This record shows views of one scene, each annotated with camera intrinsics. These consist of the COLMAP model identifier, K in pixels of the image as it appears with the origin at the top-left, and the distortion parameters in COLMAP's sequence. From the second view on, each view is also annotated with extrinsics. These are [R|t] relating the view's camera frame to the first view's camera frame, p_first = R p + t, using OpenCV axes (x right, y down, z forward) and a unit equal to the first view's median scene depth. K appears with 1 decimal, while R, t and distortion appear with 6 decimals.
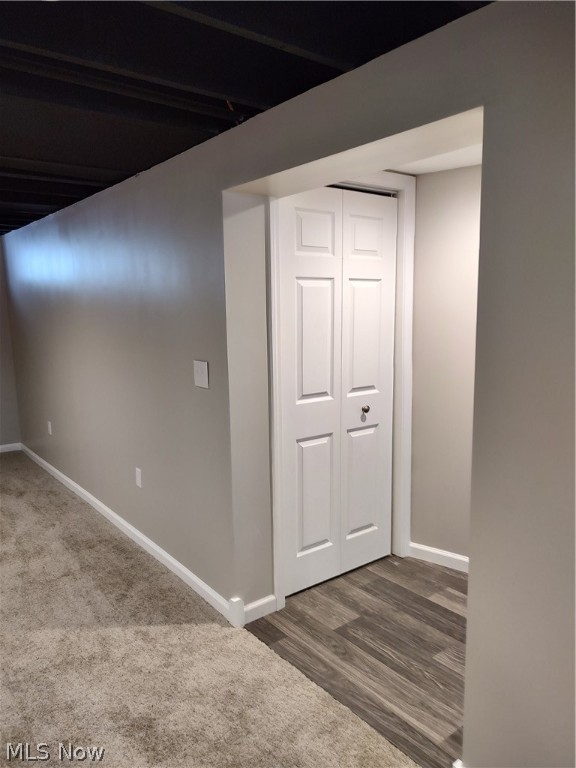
lens RADIAL K [[544.9, 0, 287.8], [0, 544.9, 389.0], [0, 0, 1]] dist [0.007359, -0.011147]
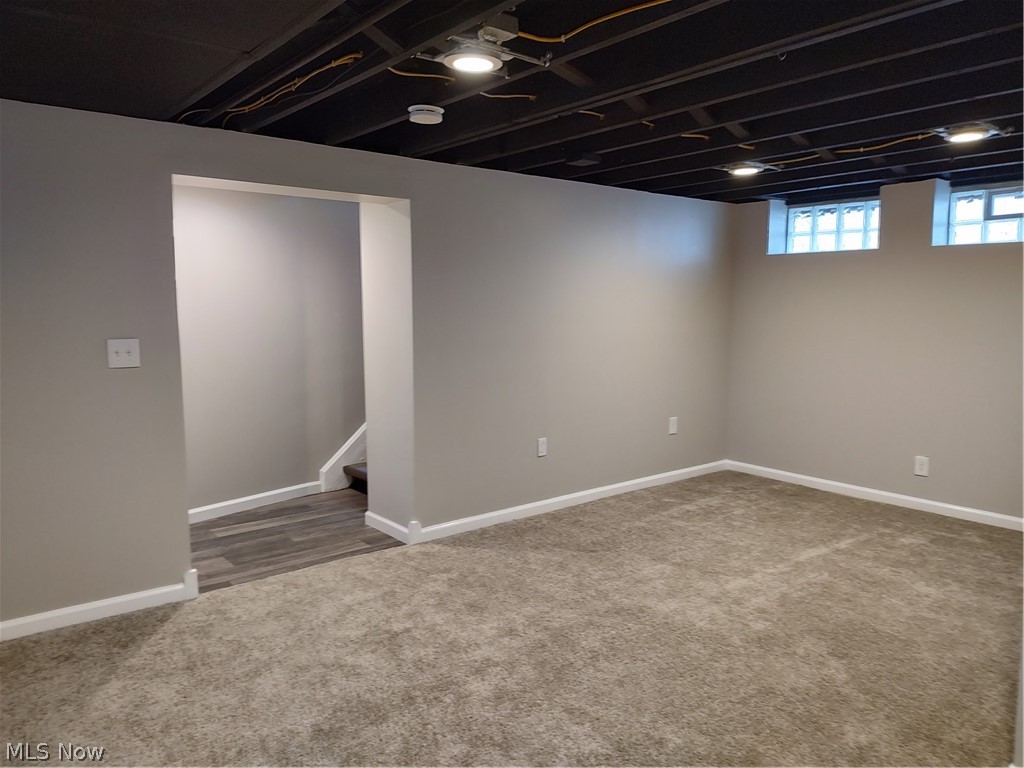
lens RADIAL K [[726.5, 0, 514.7], [0, 726.5, 384.0], [0, 0, 1]] dist [0.007359, -0.011147]
pose [[-0.014060, -0.092773, 0.995588, -1.442393], [0.139714, 0.985736, 0.093828, 0.001341], [-0.990092, 0.140417, -0.000898, 0.365078]]
